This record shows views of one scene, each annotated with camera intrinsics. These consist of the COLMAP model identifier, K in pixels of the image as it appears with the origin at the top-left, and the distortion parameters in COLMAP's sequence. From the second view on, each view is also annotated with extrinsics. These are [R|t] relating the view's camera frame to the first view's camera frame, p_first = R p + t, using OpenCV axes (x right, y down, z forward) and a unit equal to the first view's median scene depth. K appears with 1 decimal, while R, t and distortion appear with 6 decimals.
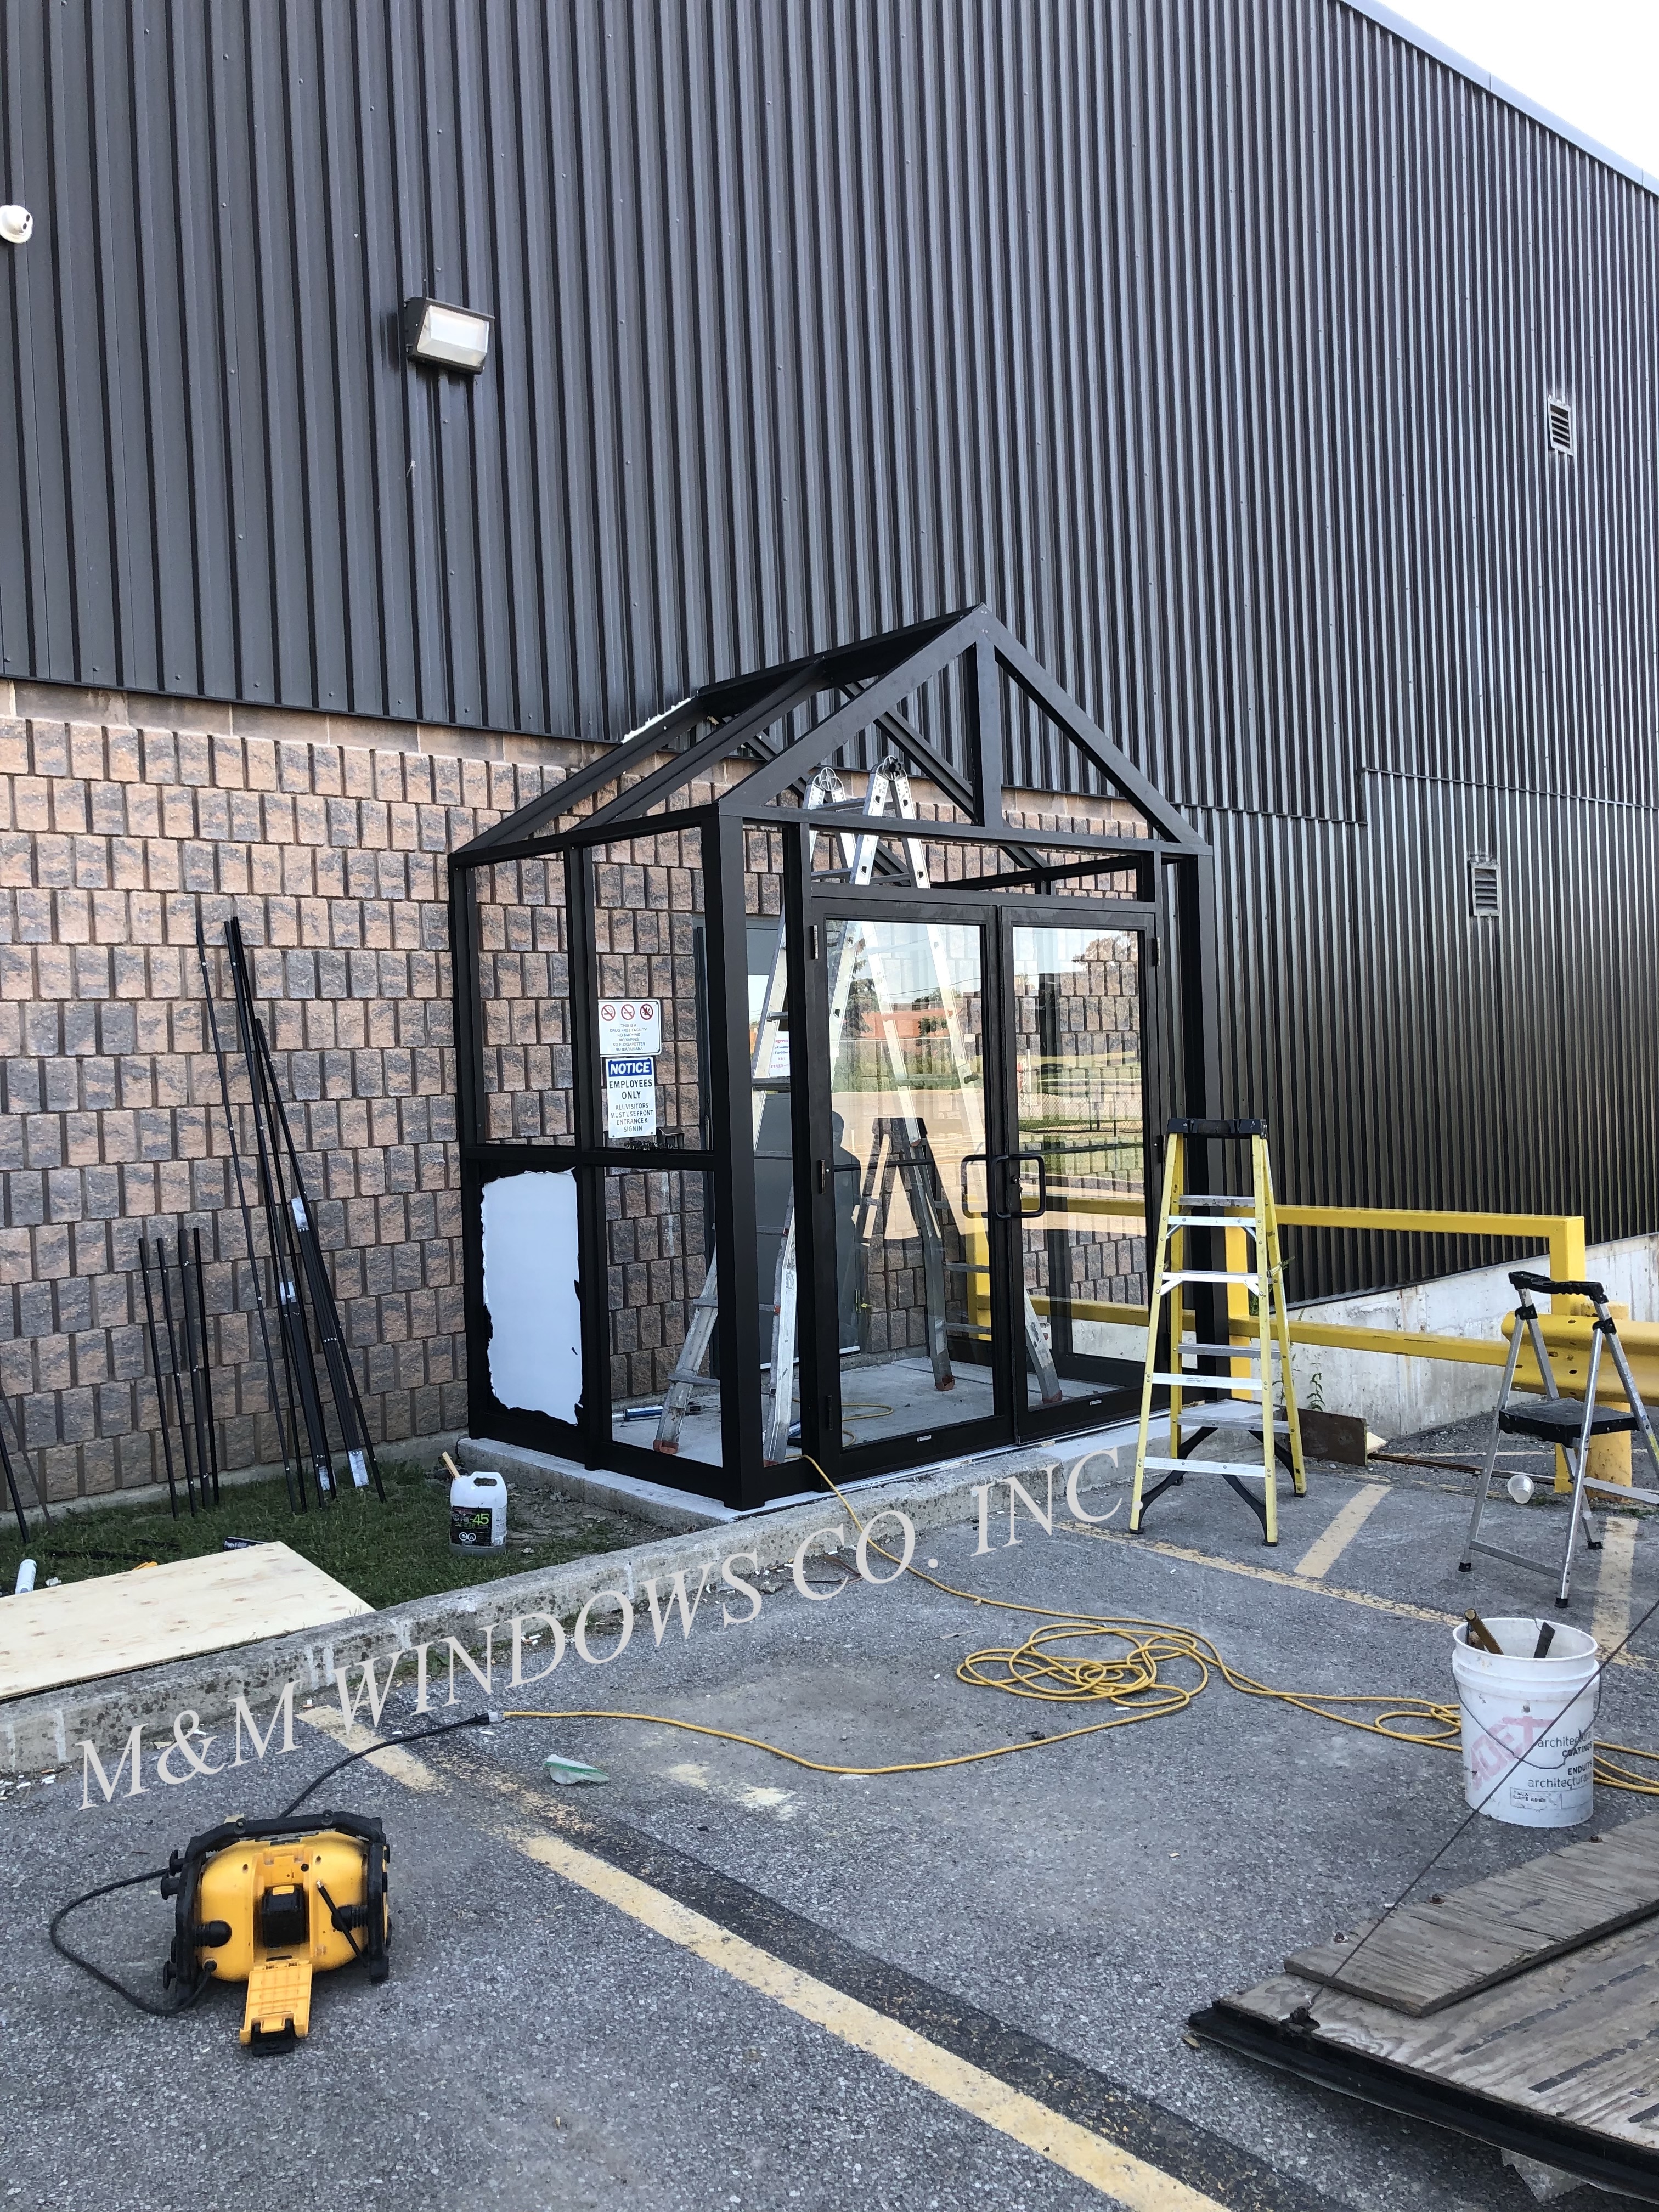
lens RADIAL K [[1795.8, 0, 814.9], [0, 1795.8, 1098.8], [0, 0, 1]] dist [-0.016270, -0.000356]
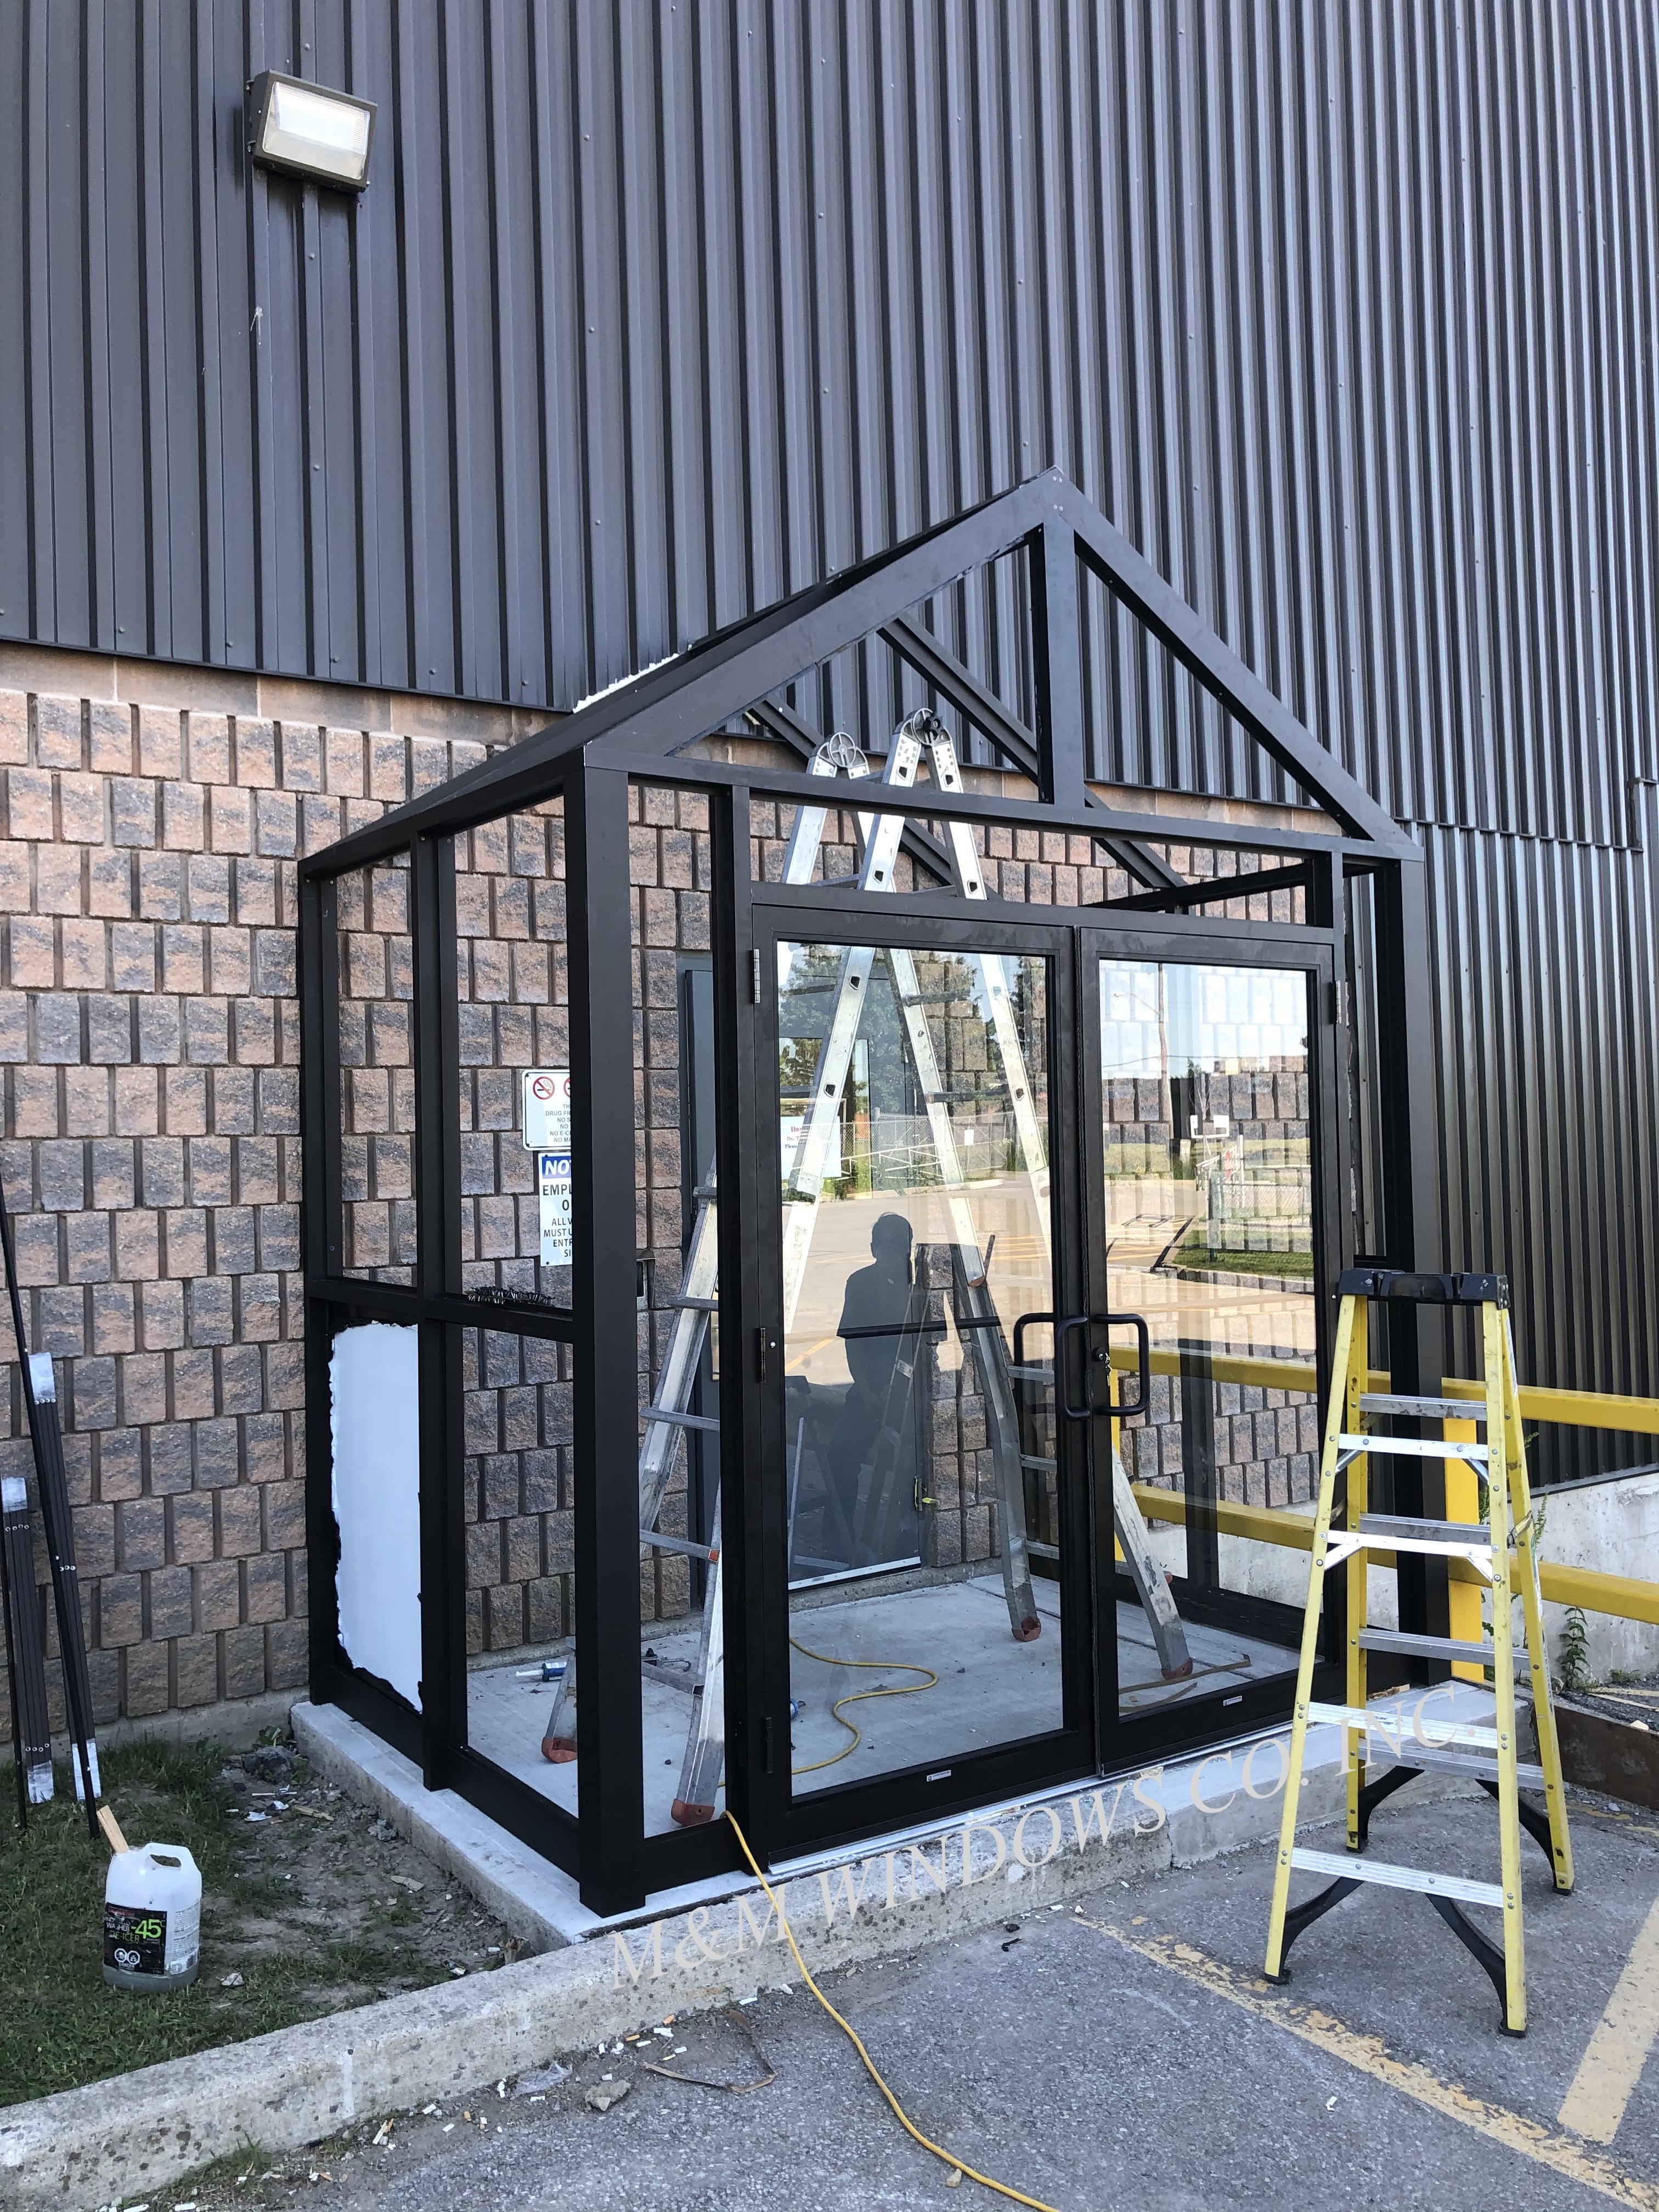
lens RADIAL K [[1795.8, 0, 832.6], [0, 1795.8, 1101.2], [0, 0, 1]] dist [-0.016270, -0.000356]
pose [[0.993487, 0.009501, -0.113545, 0.085772], [-0.014262, 0.999049, -0.041195, -0.016747], [0.113045, 0.042546, 0.992678, 0.340008]]
